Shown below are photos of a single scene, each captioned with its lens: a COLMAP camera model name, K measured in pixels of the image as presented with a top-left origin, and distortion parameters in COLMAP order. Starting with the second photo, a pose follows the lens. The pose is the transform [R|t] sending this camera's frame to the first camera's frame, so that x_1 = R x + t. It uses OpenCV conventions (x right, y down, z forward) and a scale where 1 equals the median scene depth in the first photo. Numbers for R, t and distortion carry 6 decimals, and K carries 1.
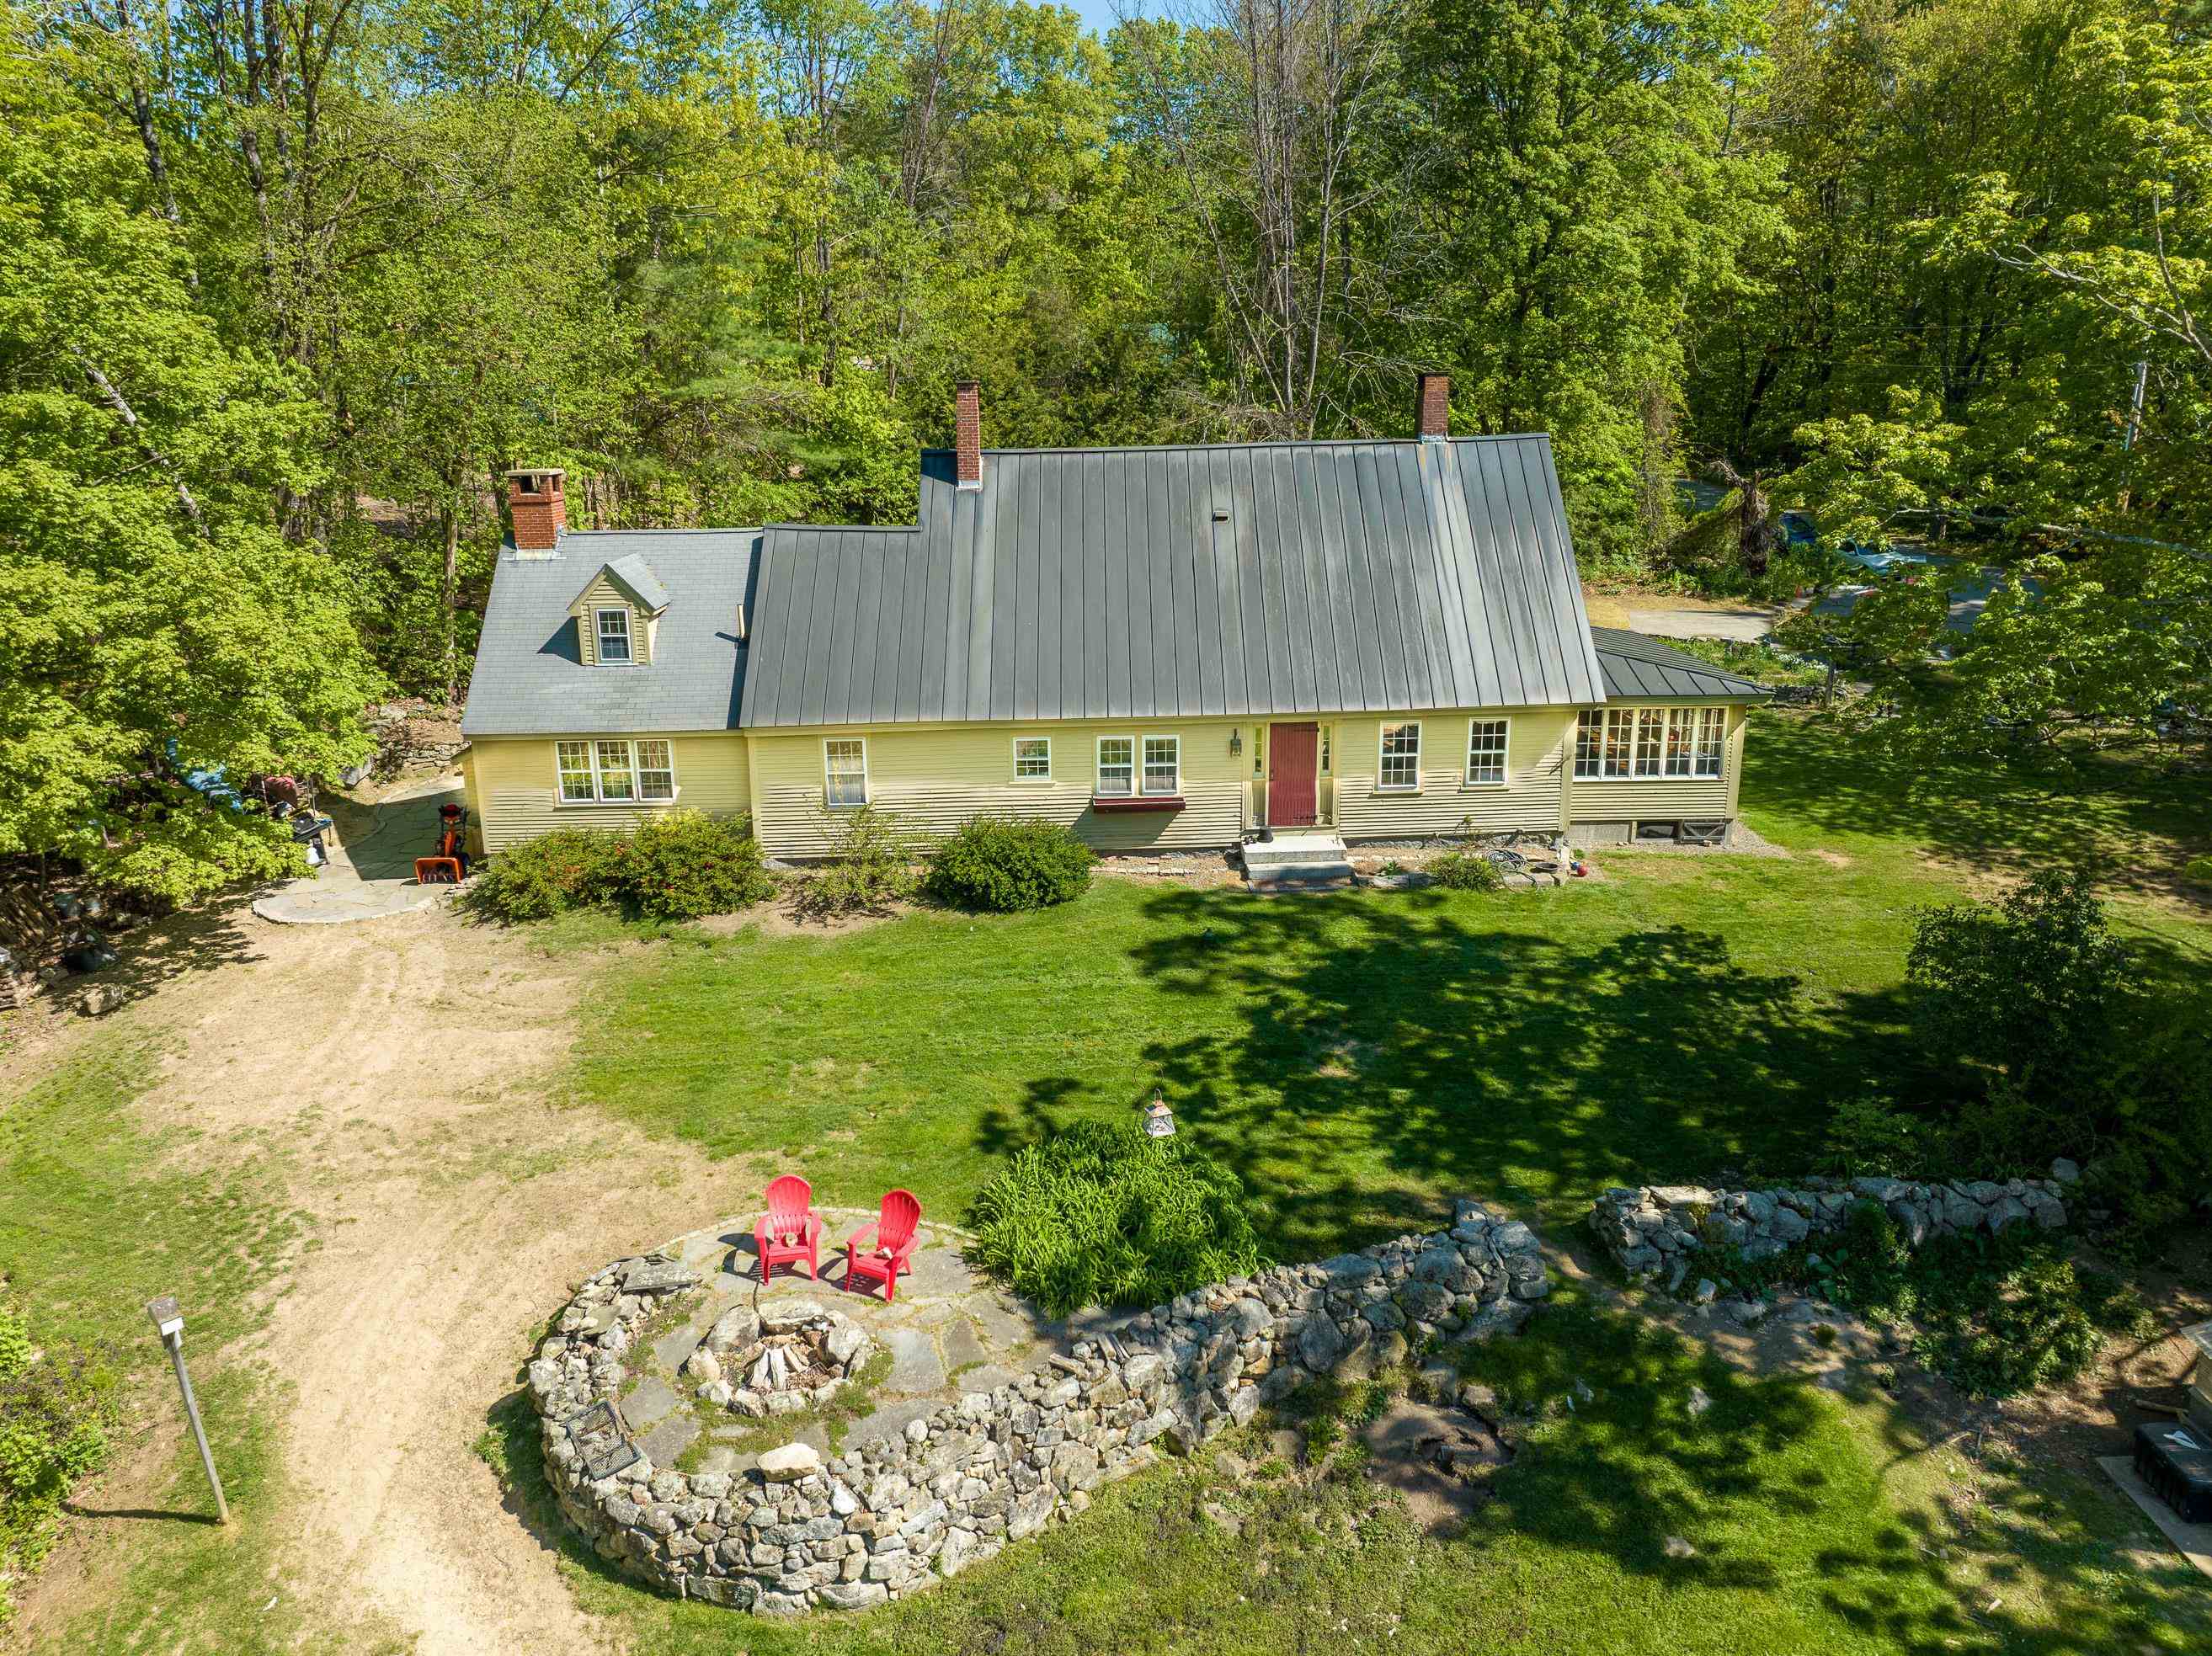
lens RADIAL K [[1548.2, 0, 1108.8], [0, 1548.2, 840.1], [0, 0, 1]] dist [-0.037505, -0.000340]
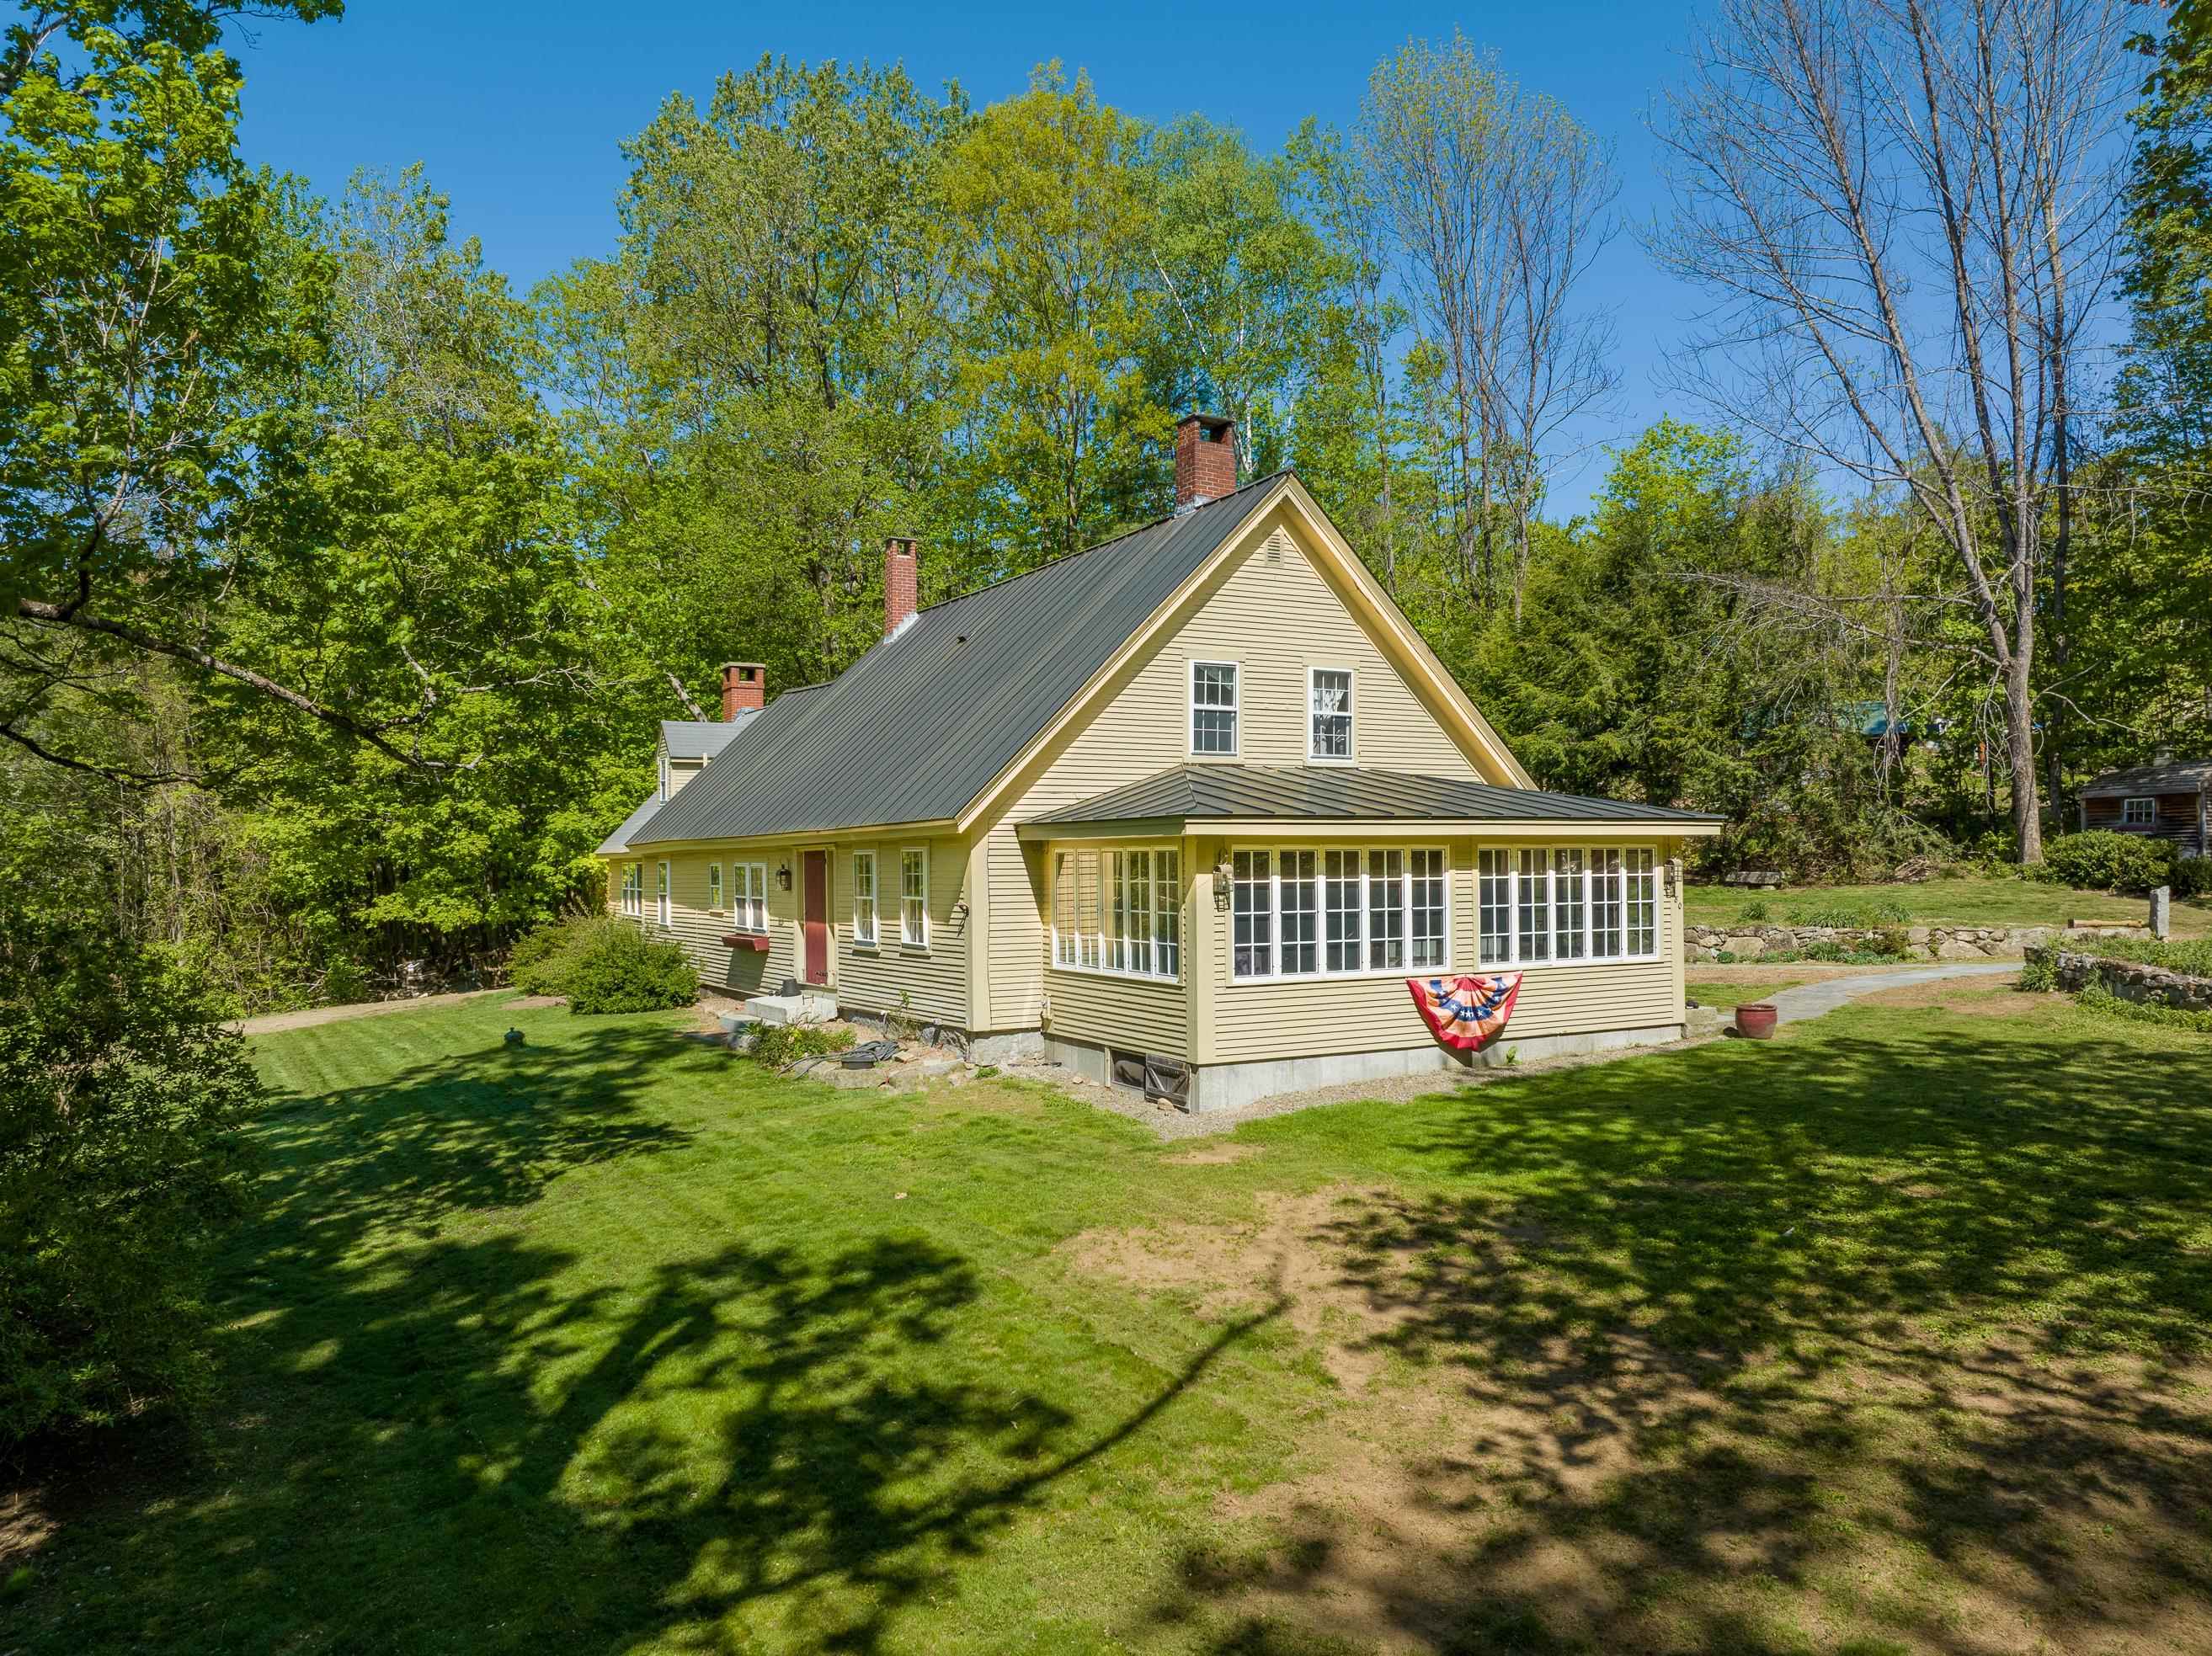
lens RADIAL K [[1554.4, 0, 1106.0], [0, 1554.4, 828.0], [0, 0, 1]] dist [-0.037923, -0.003592]
pose [[0.493888, -0.010238, -0.869465, 1.456771], [-0.246127, 0.957390, -0.151082, -0.005569], [0.833964, 0.288617, 0.470323, 1.190991]]
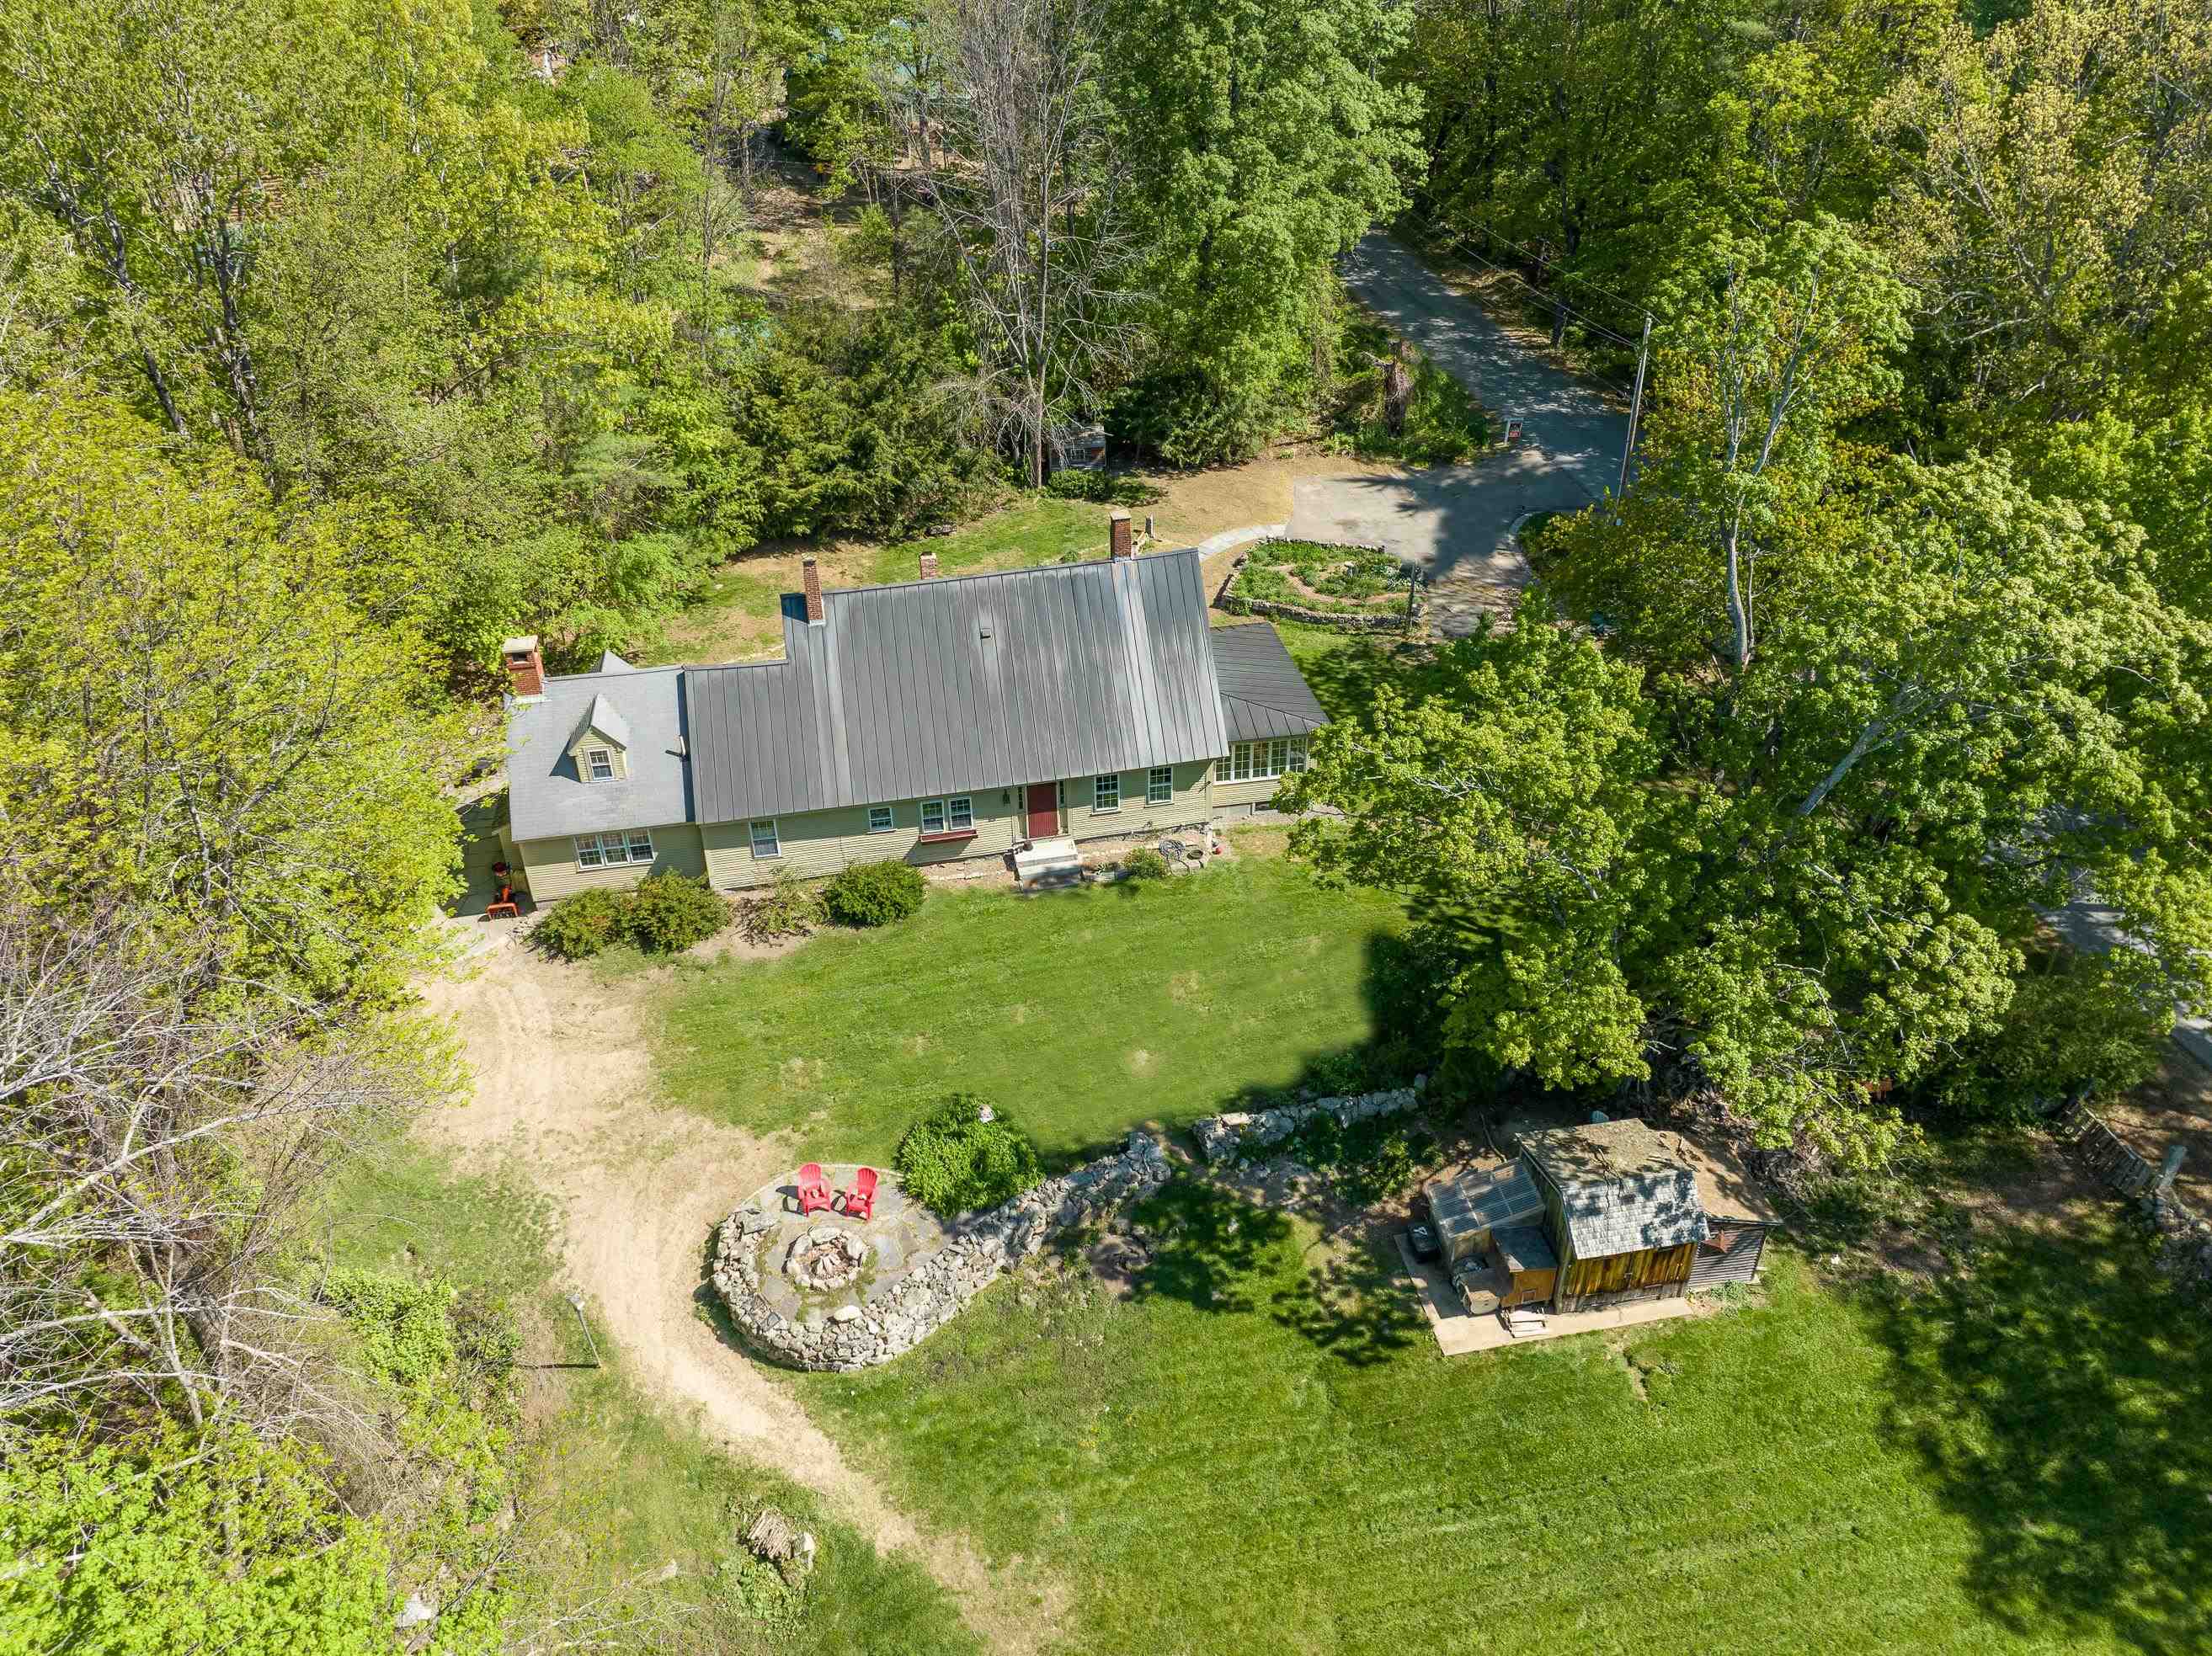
lens RADIAL K [[1554.4, 0, 1106.0], [0, 1554.4, 828.0], [0, 0, 1]] dist [-0.037923, -0.003592]
pose [[0.987514, -0.088729, 0.130168, -0.046375], [0.046292, 0.953257, 0.298594, -0.820184], [-0.150578, -0.288840, 0.945462, -0.899677]]
